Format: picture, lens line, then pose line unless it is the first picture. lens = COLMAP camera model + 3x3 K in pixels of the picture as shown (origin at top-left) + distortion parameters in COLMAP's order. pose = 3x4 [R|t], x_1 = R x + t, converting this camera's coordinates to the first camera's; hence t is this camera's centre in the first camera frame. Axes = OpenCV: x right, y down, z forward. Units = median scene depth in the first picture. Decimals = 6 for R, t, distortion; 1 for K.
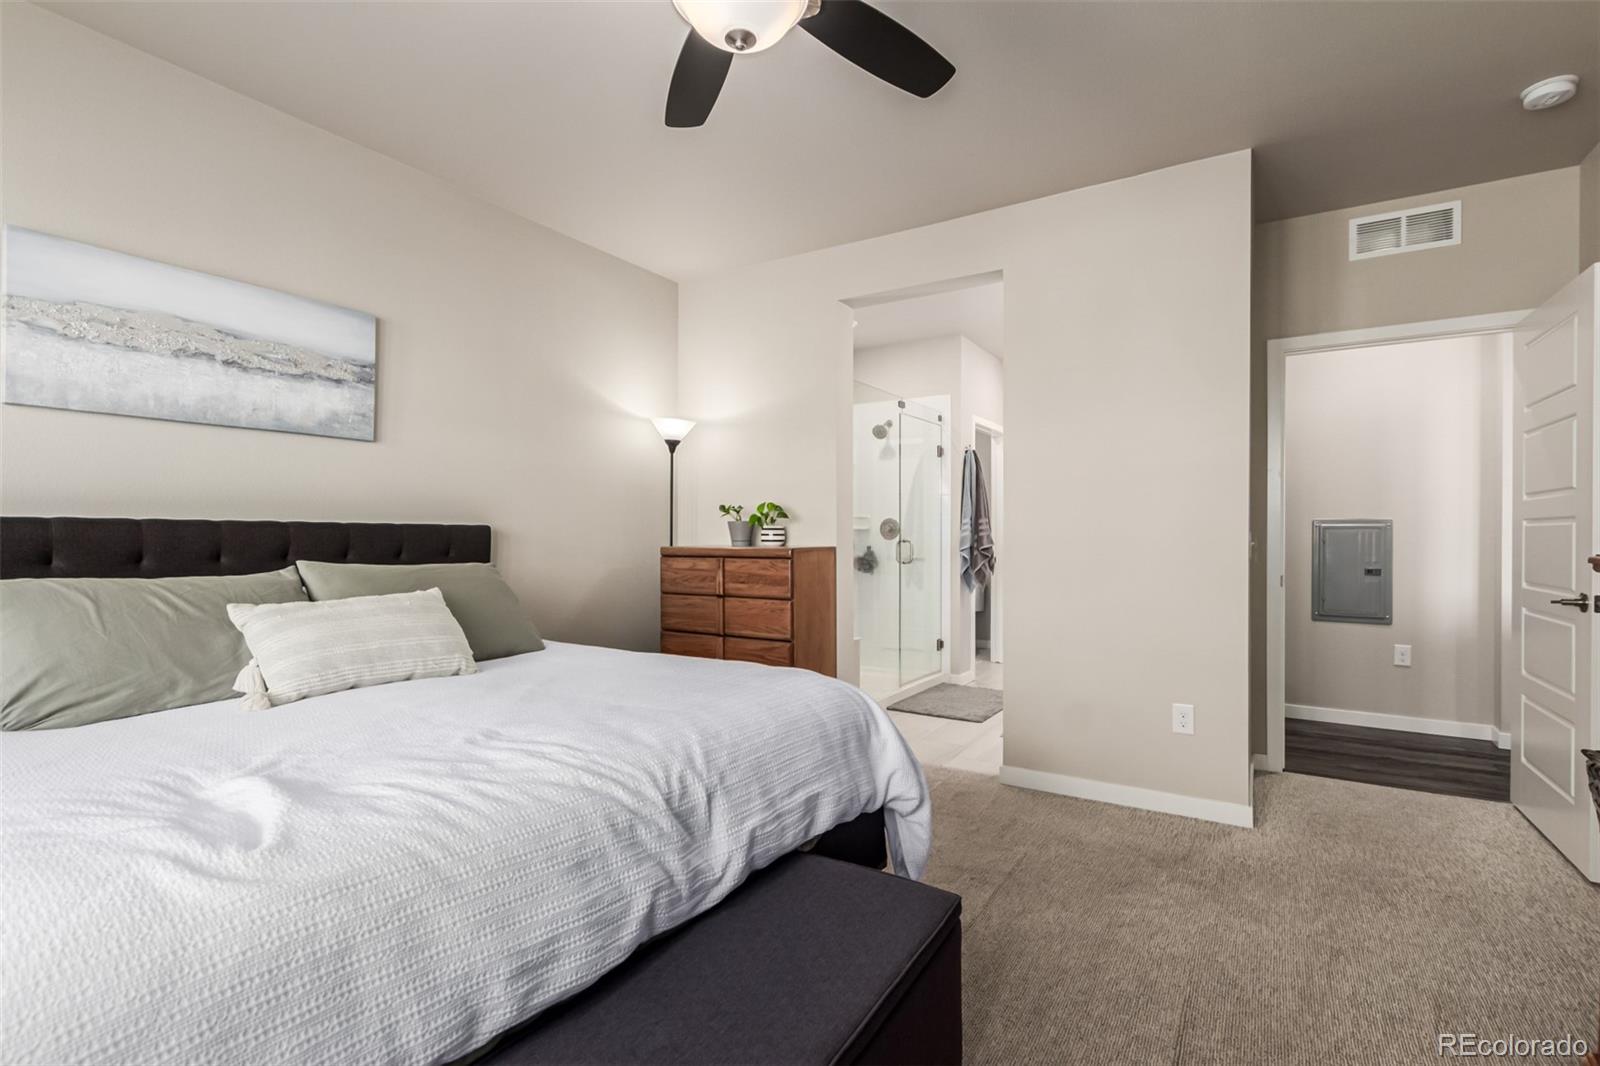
lens RADIAL K [[745.8, 0, 807.6], [0, 745.8, 534.0], [0, 0, 1]] dist [-0.000546, -0.000353]
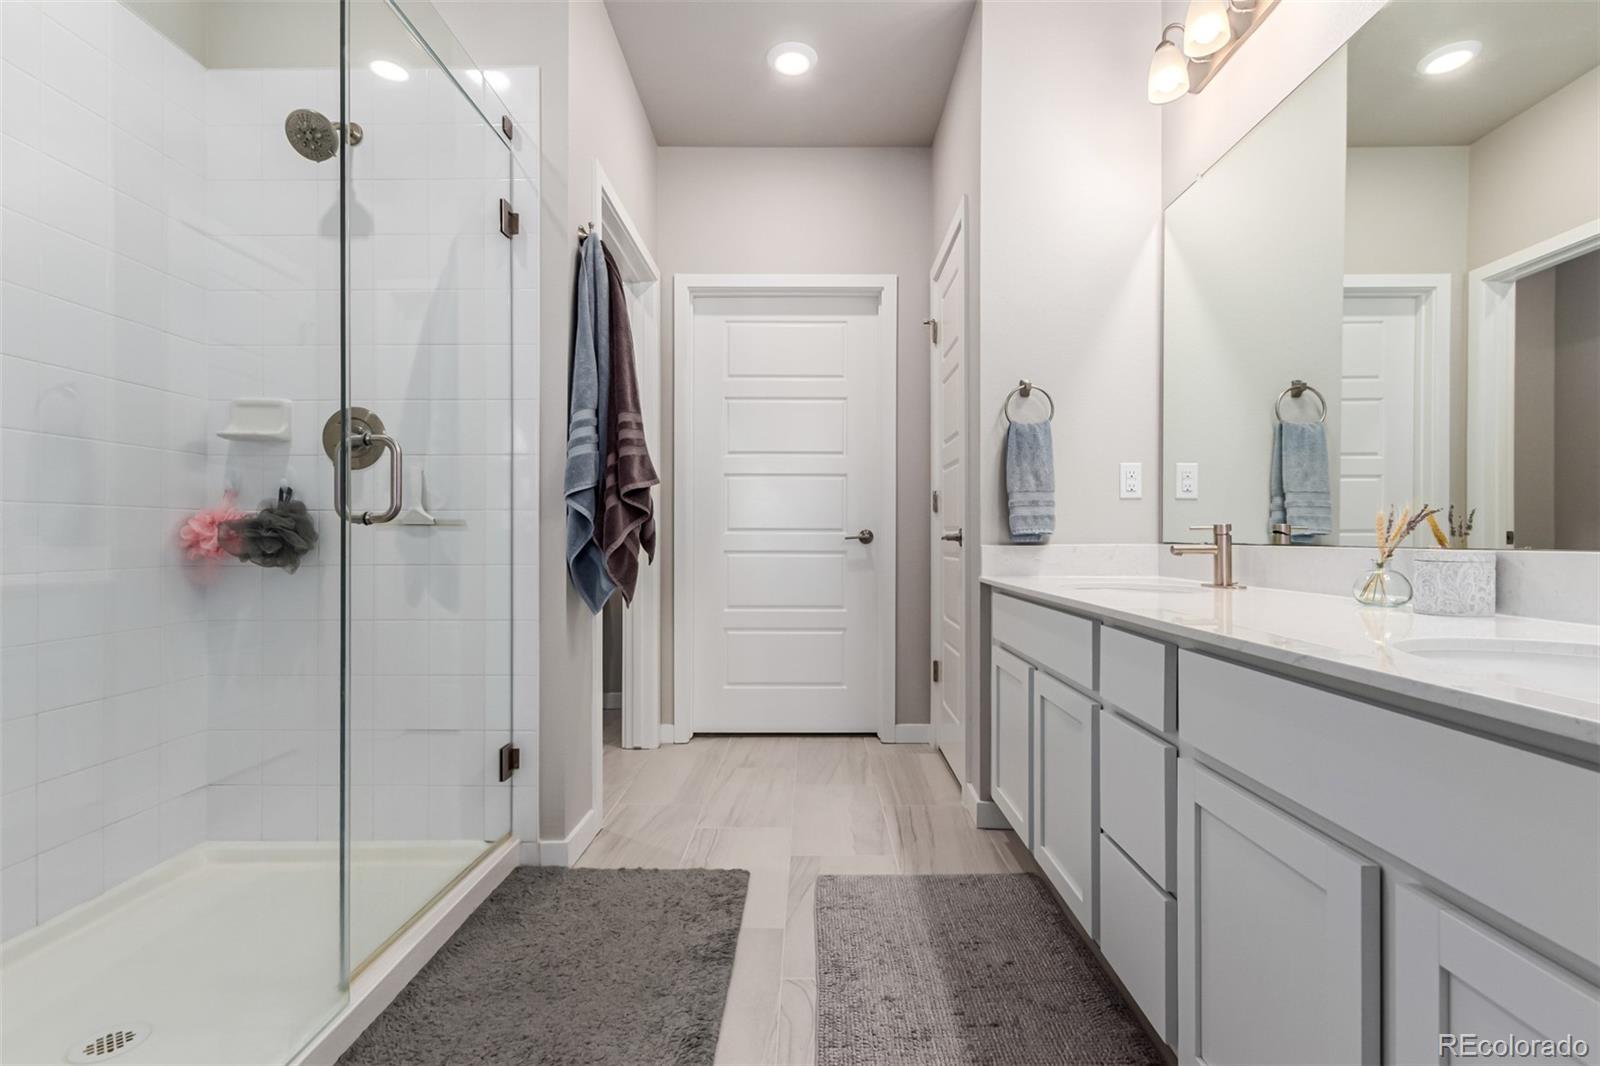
lens RADIAL K [[745.8, 0, 804.5], [0, 745.8, 531.2], [0, 0, 1]] dist [-0.000546, -0.000353]
pose [[0.858073, -0.000765, 0.513527, 0.117302], [0.003154, 0.999988, -0.003781, 0.040436], [-0.513517, 0.004864, 0.858065, 0.627445]]
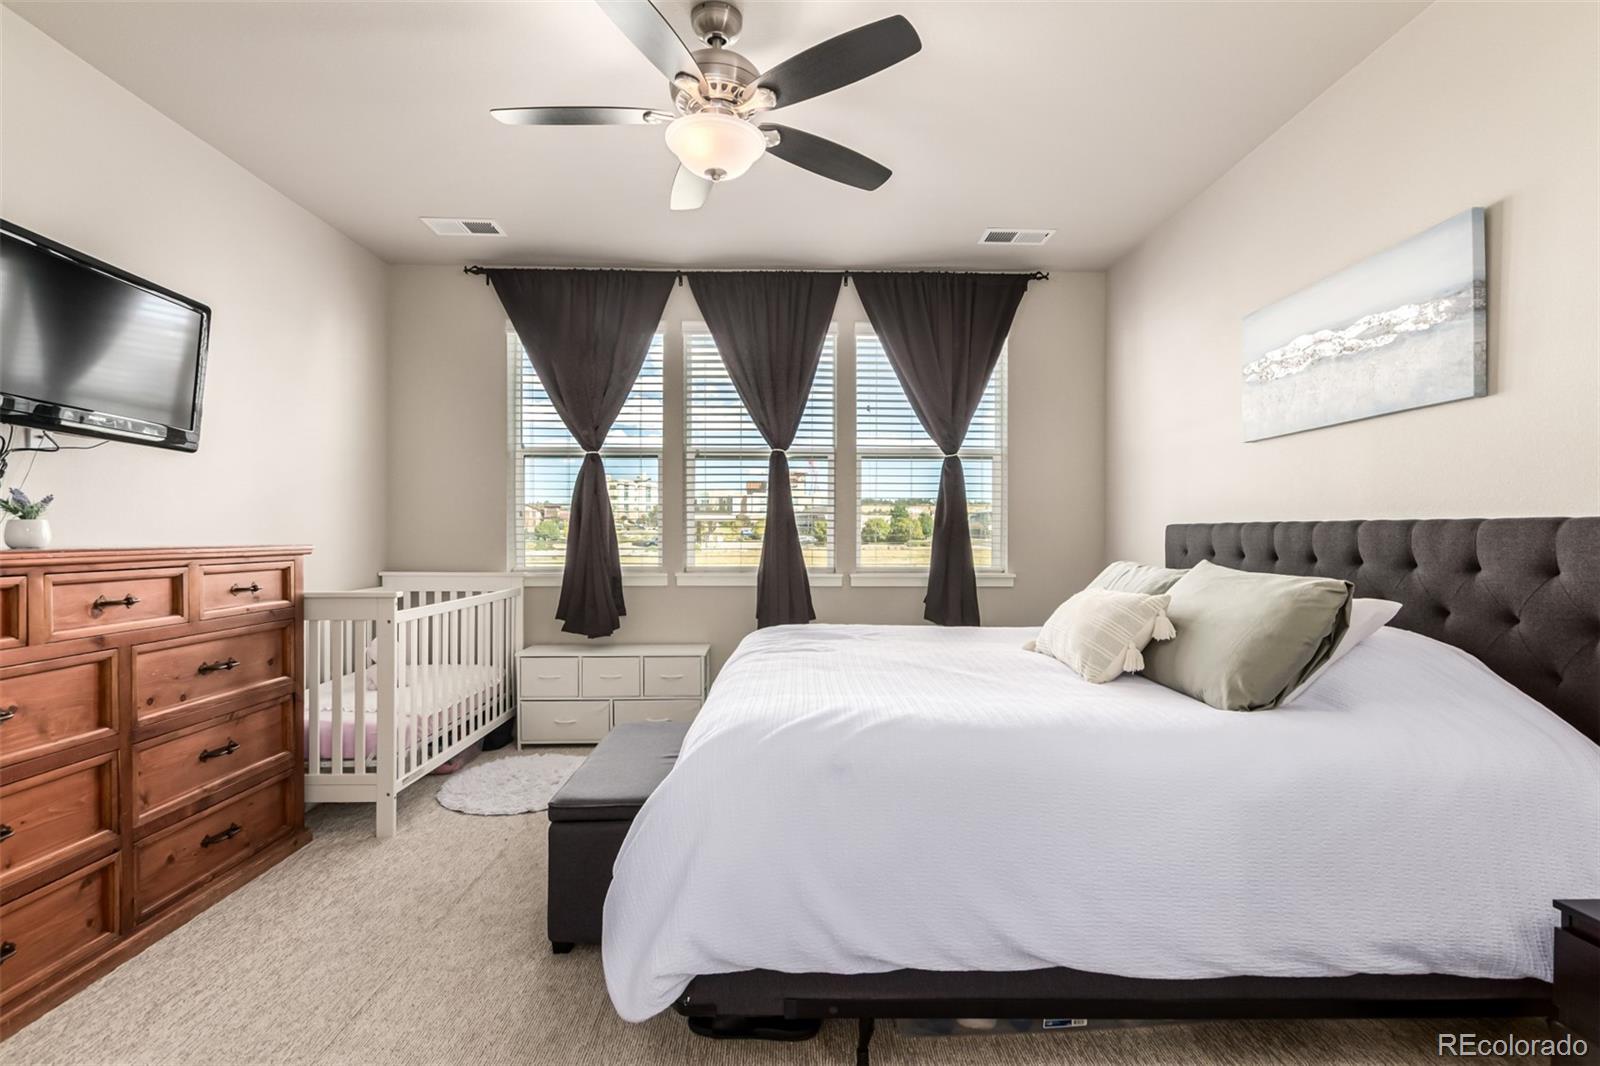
lens RADIAL K [[745.8, 0, 806.5], [0, 745.8, 532.1], [0, 0, 1]] dist [-0.000546, -0.000353]
pose [[-0.845012, -0.005101, -0.534723, 0.306043], [-0.002555, 0.999982, -0.005502, 0.002385], [0.534741, -0.003283, -0.845010, 1.358594]]
